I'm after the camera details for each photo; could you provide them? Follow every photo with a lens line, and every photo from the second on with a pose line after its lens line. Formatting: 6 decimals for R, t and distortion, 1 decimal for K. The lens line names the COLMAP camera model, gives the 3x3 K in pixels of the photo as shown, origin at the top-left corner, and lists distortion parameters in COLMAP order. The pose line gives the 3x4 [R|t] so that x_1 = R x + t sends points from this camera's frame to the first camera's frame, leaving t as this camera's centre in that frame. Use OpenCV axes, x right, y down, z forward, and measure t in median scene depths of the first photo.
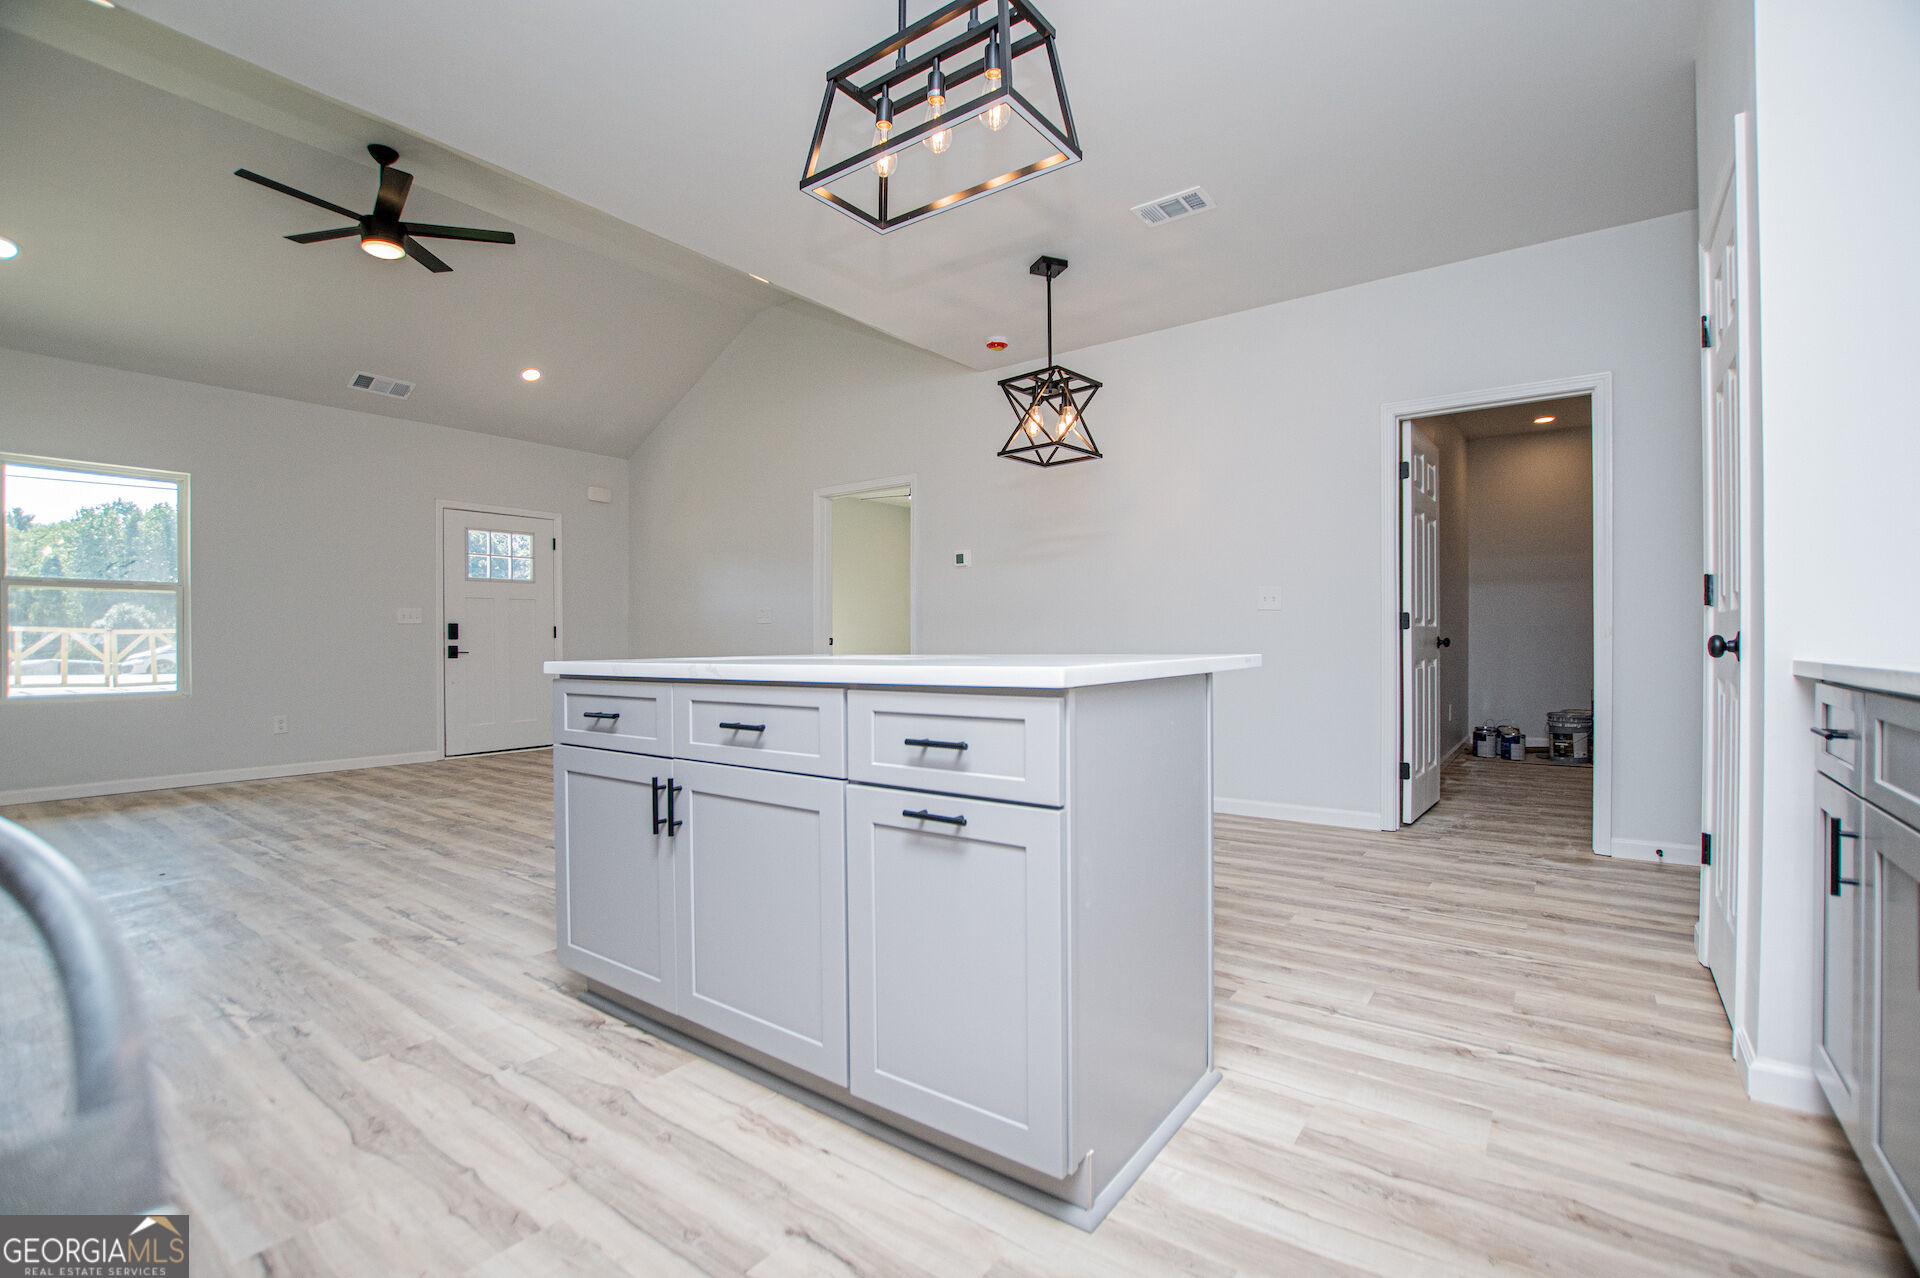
lens RADIAL K [[851.6, 0, 974.8], [0, 851.6, 639.6], [0, 0, 1]] dist [-0.029925, 0.003137]
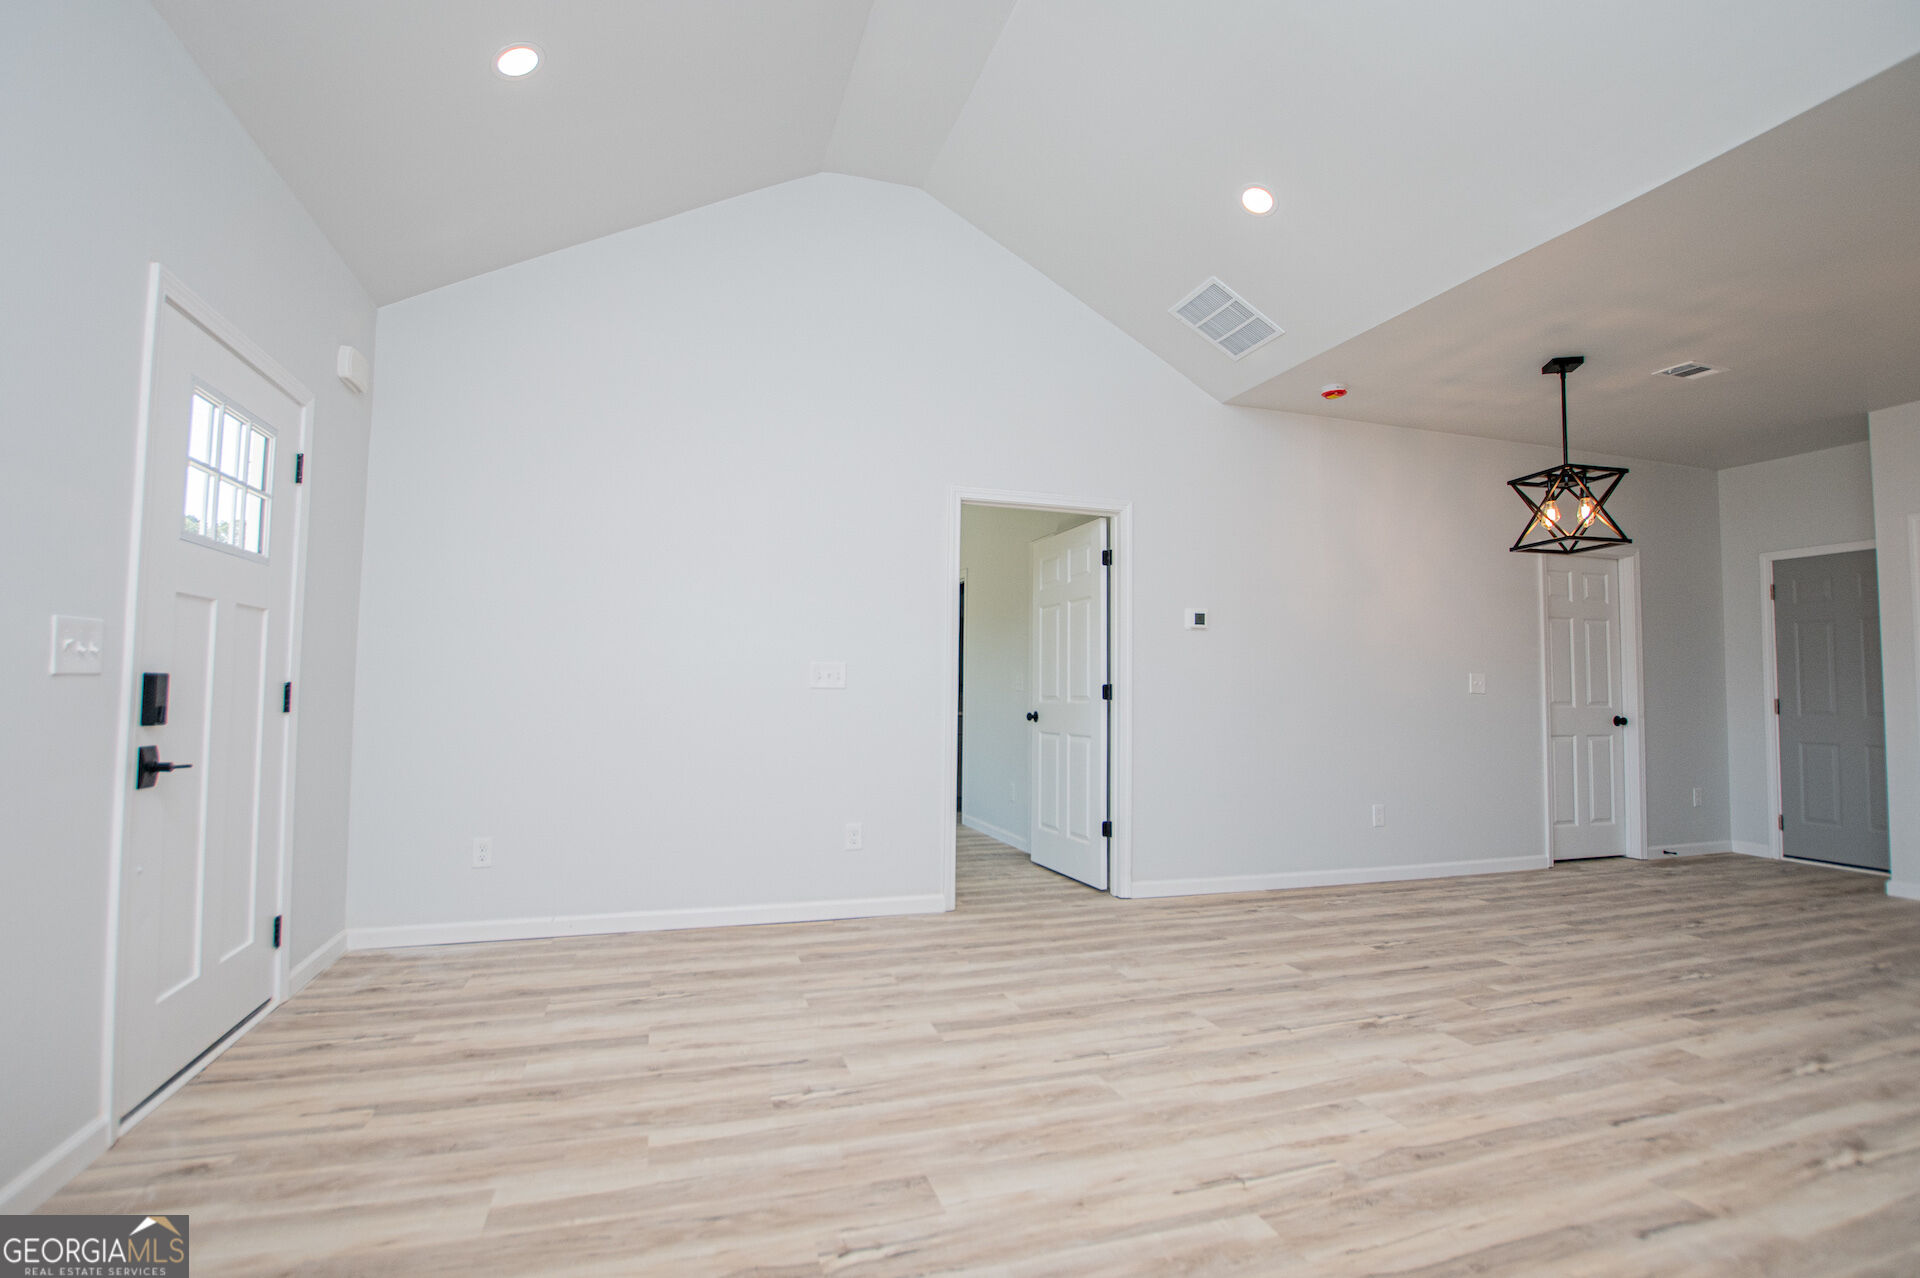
lens RADIAL K [[888.9, 0, 946.5], [0, 888.9, 643.1], [0, 0, 1]] dist [-0.027306, 0.000692]
pose [[0.586920, 0.054904, 0.807781, -1.818412], [-0.014678, 0.998256, -0.057185, -0.042544], [-0.809512, 0.021706, 0.586702, 1.493047]]
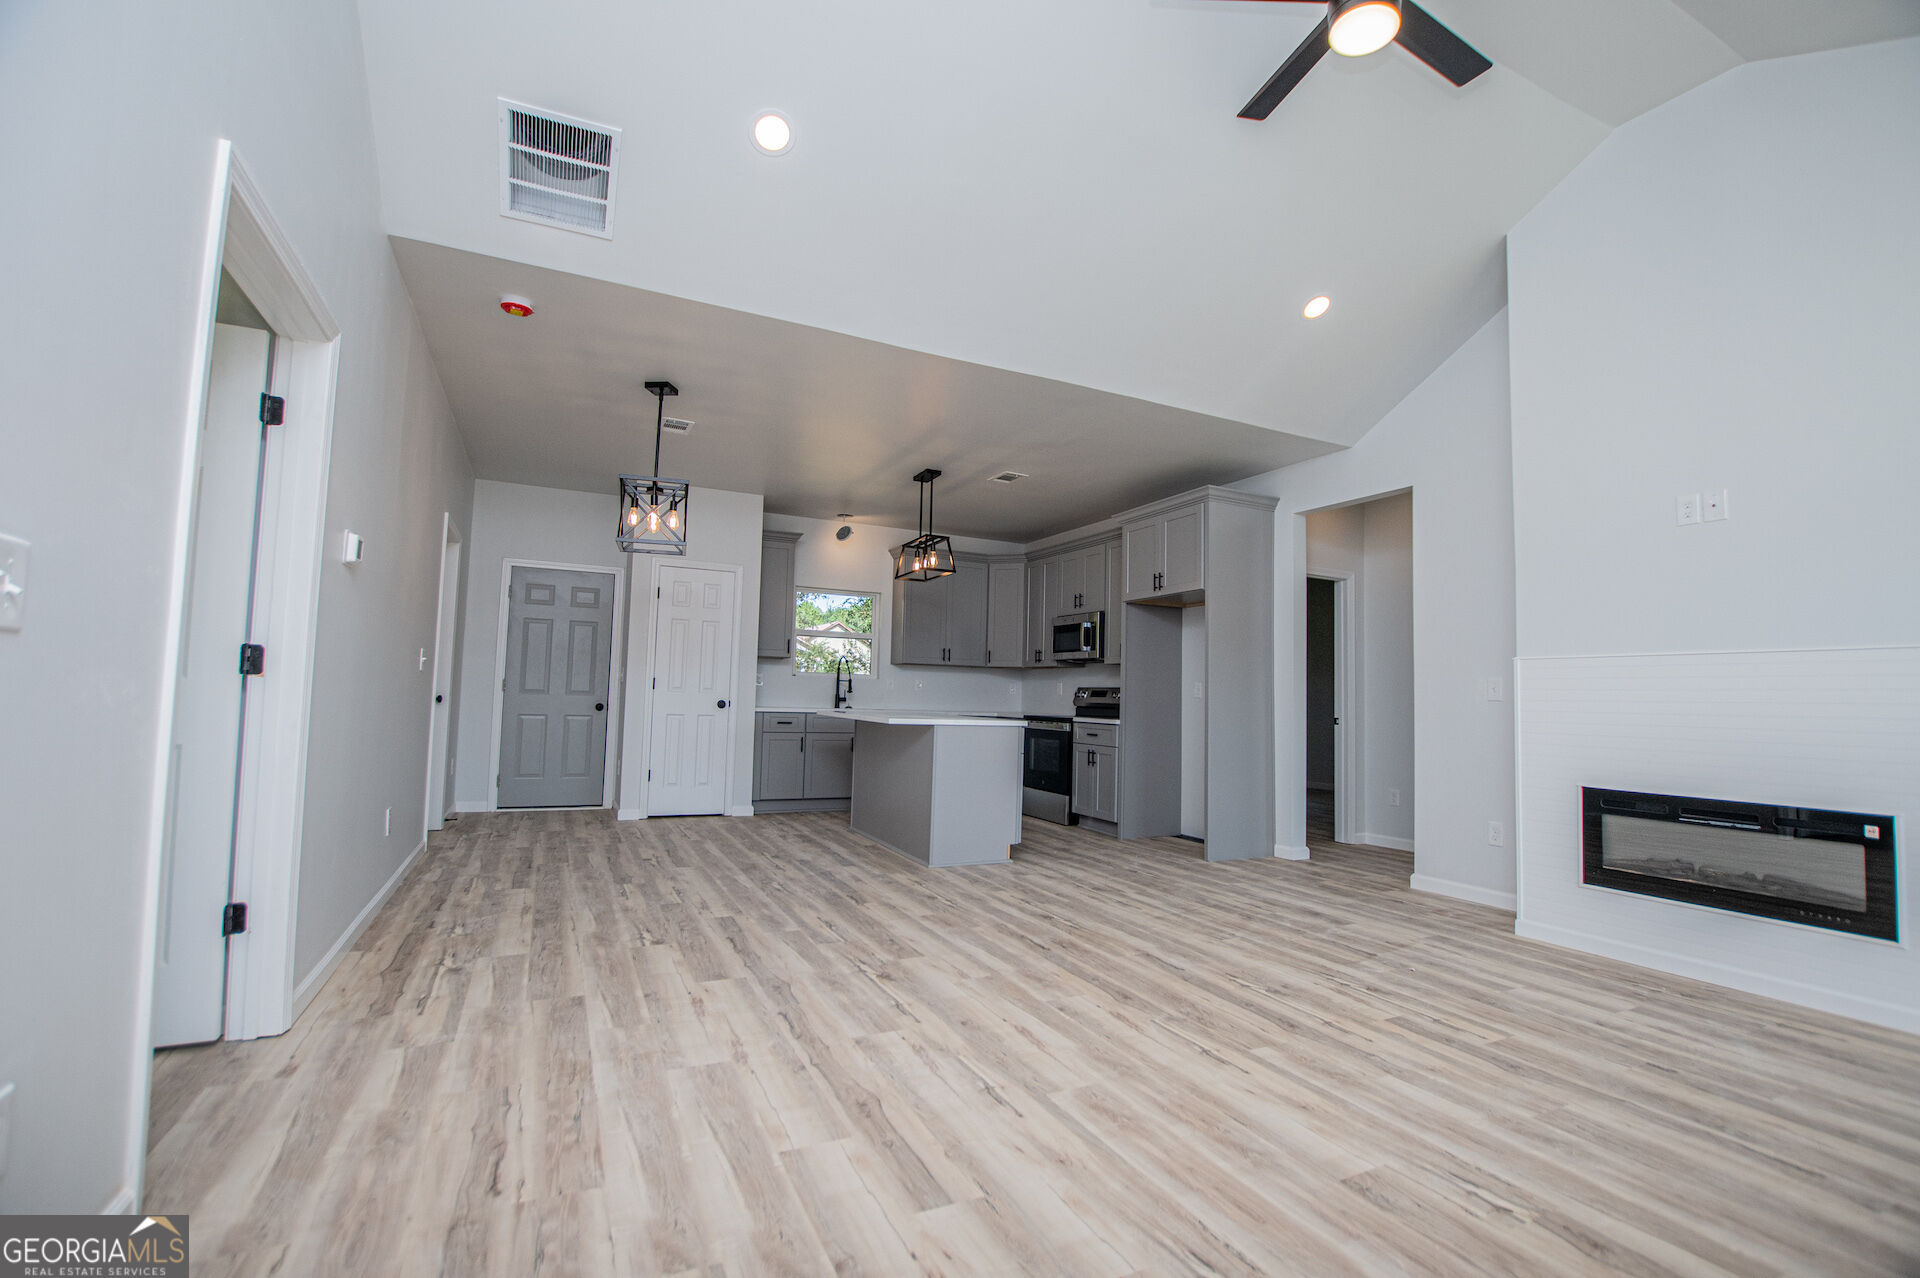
lens RADIAL K [[851.6, 0, 972.1], [0, 851.6, 638.0], [0, 0, 1]] dist [-0.029925, 0.003137]
pose [[-0.888149, 0.012483, 0.459387, -1.258143], [-0.023573, 0.997078, -0.072668, -0.026756], [-0.458952, -0.075369, -0.885259, 2.742156]]
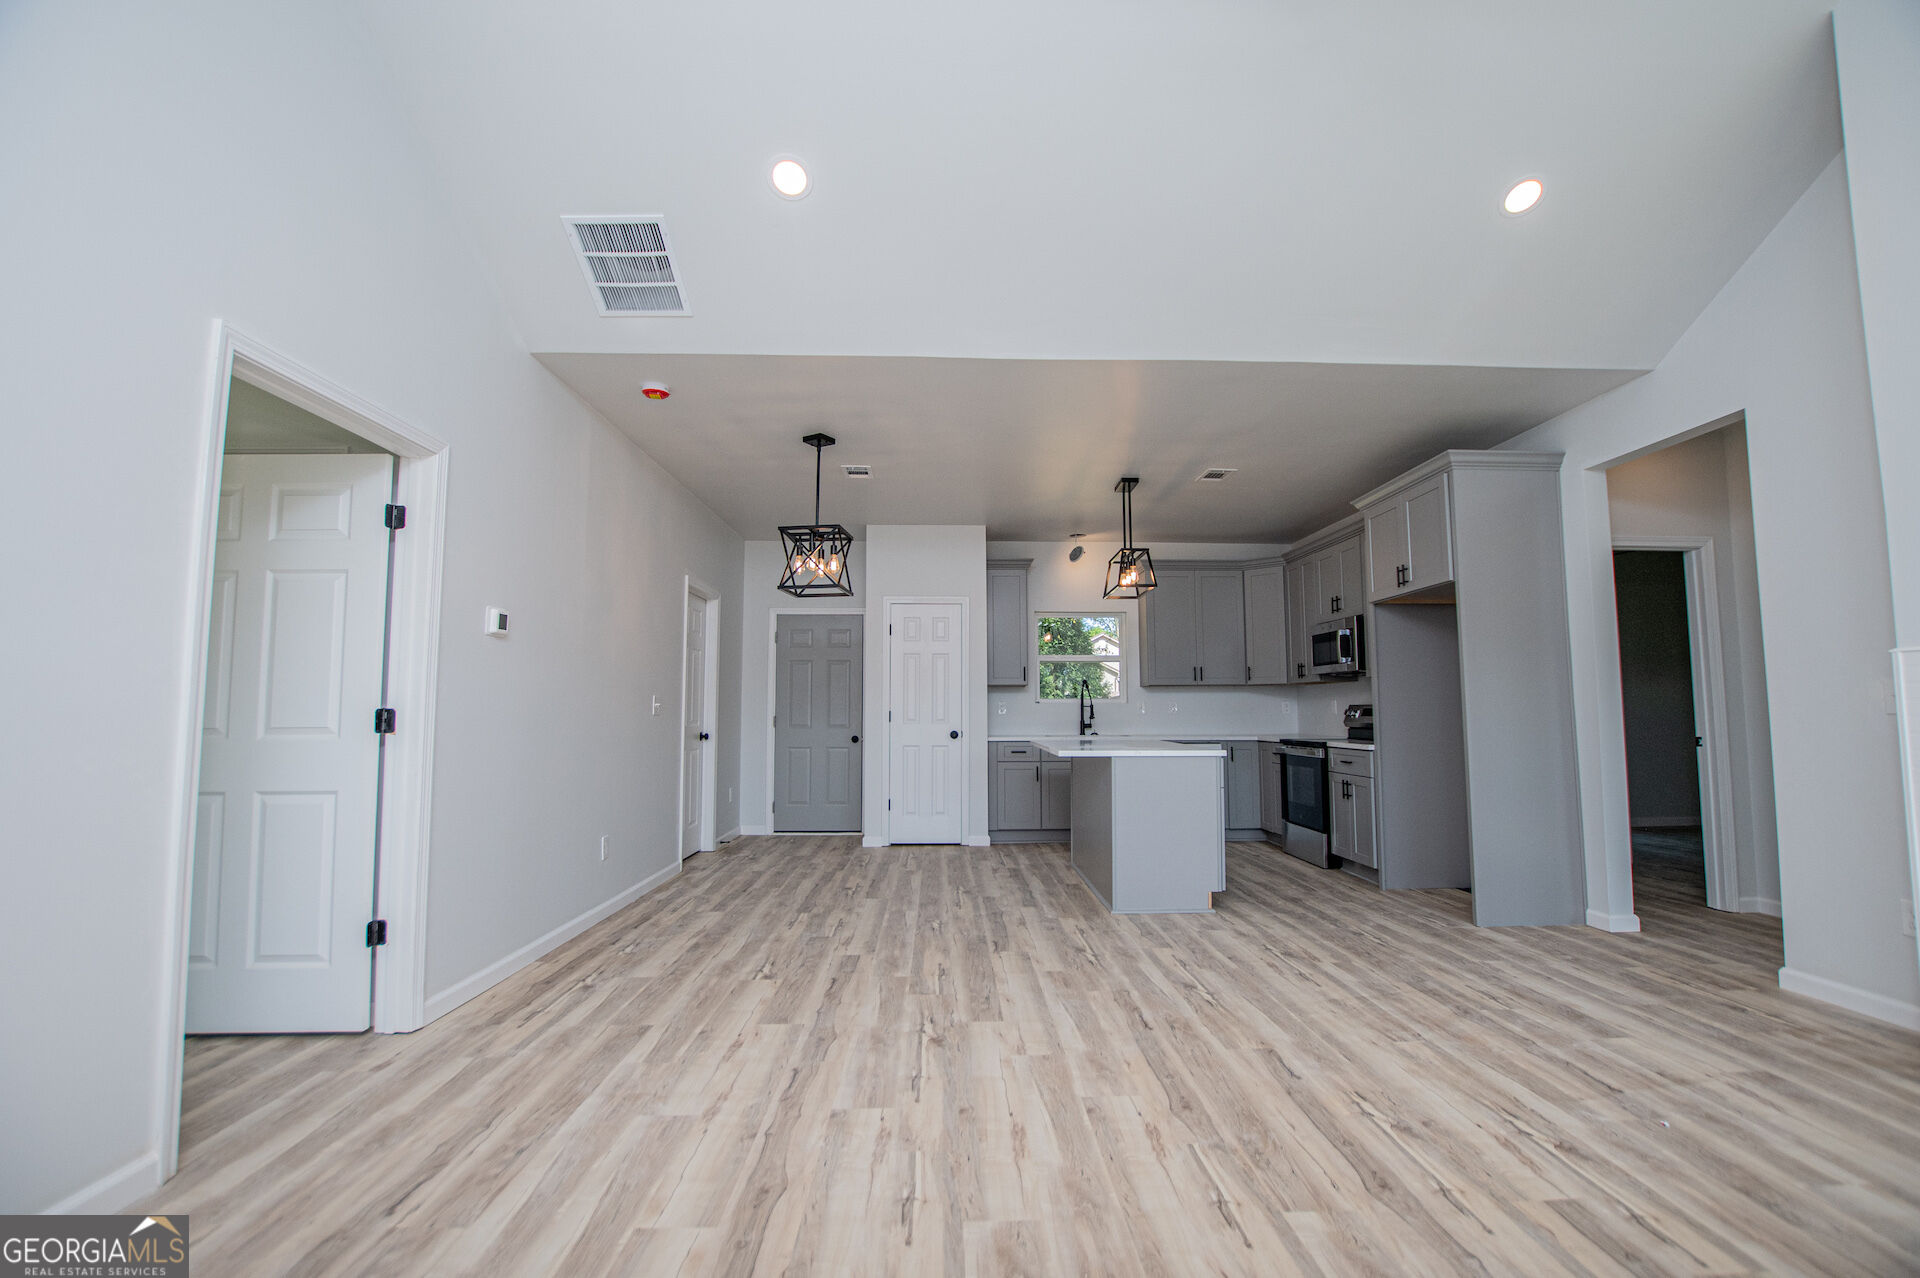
lens RADIAL K [[851.6, 0, 970.9], [0, 851.6, 639.3], [0, 0, 1]] dist [-0.029925, 0.003137]
pose [[-0.618183, 0.072851, 0.782651, -1.516495], [0.004468, 0.996005, -0.089181, -0.055712], [-0.786022, -0.051633, -0.616039, 2.379112]]
